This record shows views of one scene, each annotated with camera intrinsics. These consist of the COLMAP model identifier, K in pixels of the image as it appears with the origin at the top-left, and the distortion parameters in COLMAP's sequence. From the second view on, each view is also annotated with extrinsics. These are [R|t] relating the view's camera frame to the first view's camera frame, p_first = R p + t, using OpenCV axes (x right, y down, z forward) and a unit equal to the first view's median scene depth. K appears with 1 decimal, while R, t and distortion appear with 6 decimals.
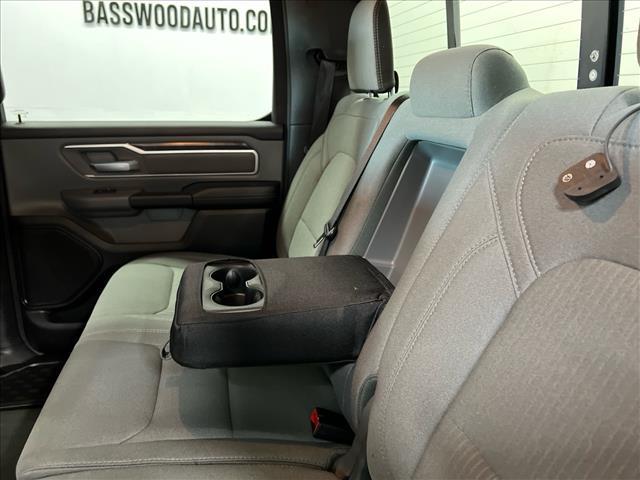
lens RADIAL K [[489.2, 0, 320.0], [0, 489.2, 240.0], [0, 0, 1]] dist [-0.034894, 0.000786]
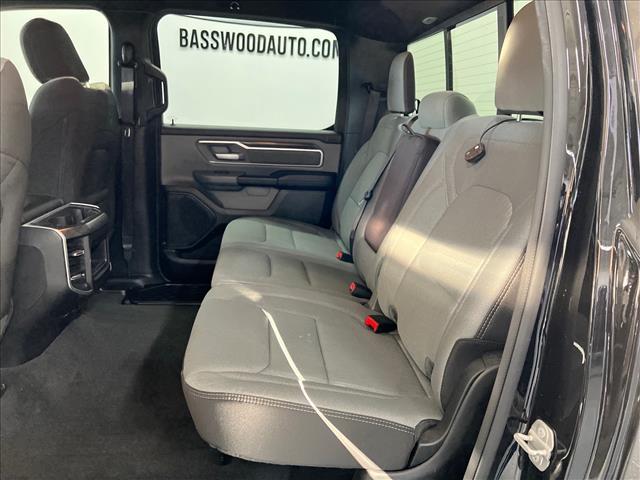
lens RADIAL K [[478.6, 0, 300.1], [0, 478.6, 240.5], [0, 0, 1]] dist [-0.003254, -0.002348]
pose [[0.989027, 0.062859, -0.133692, 0.011688], [-0.065955, 0.997644, -0.018855, 0.111237], [0.132192, 0.027465, 0.990843, -0.395791]]
